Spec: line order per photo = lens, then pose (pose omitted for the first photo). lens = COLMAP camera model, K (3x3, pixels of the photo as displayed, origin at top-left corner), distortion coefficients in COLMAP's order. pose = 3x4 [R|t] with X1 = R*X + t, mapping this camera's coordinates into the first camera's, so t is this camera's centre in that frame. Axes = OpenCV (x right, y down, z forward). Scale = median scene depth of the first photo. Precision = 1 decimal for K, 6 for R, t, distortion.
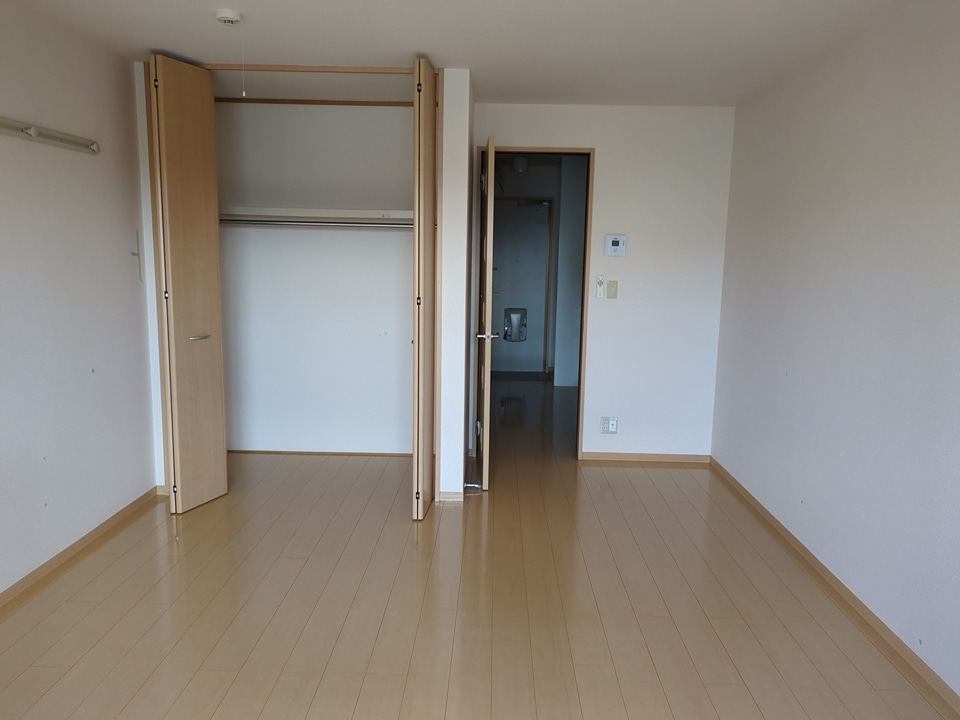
lens RADIAL K [[754.1, 0, 480.0], [0, 754.1, 360.0], [0, 0, 1]] dist [0.016546, -0.003048]
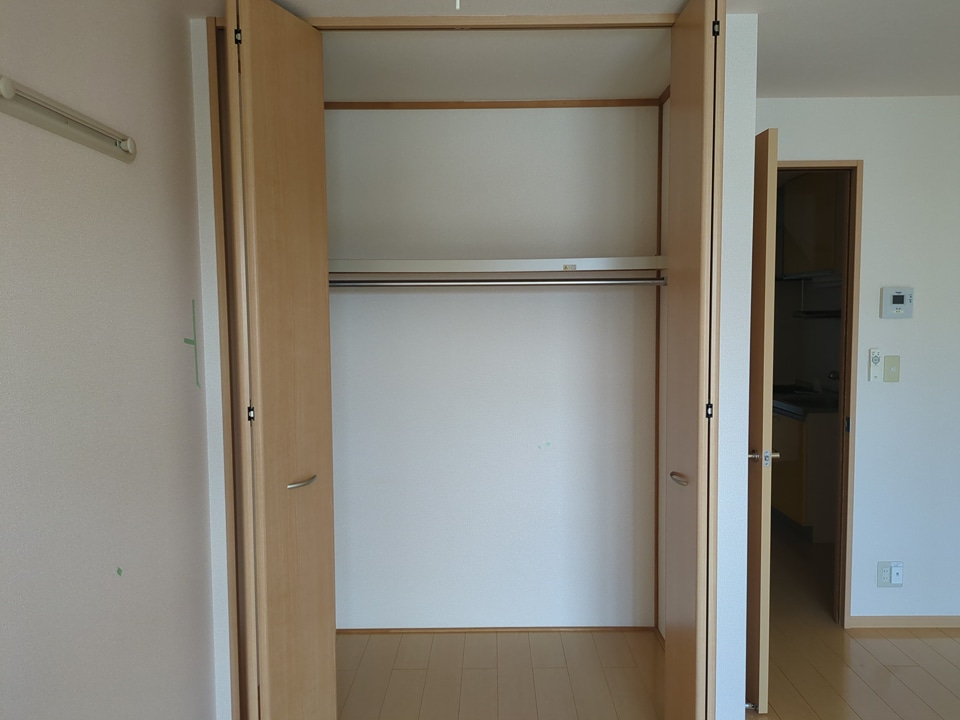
lens RADIAL K [[742.6, 0, 480.0], [0, 742.6, 360.0], [0, 0, 1]] dist [0.031800, 0.002447]
pose [[0.999503, -0.029402, 0.011395, -0.210518], [0.030245, 0.996116, -0.082688, -0.062639], [-0.008919, 0.082992, 0.996510, 0.376501]]
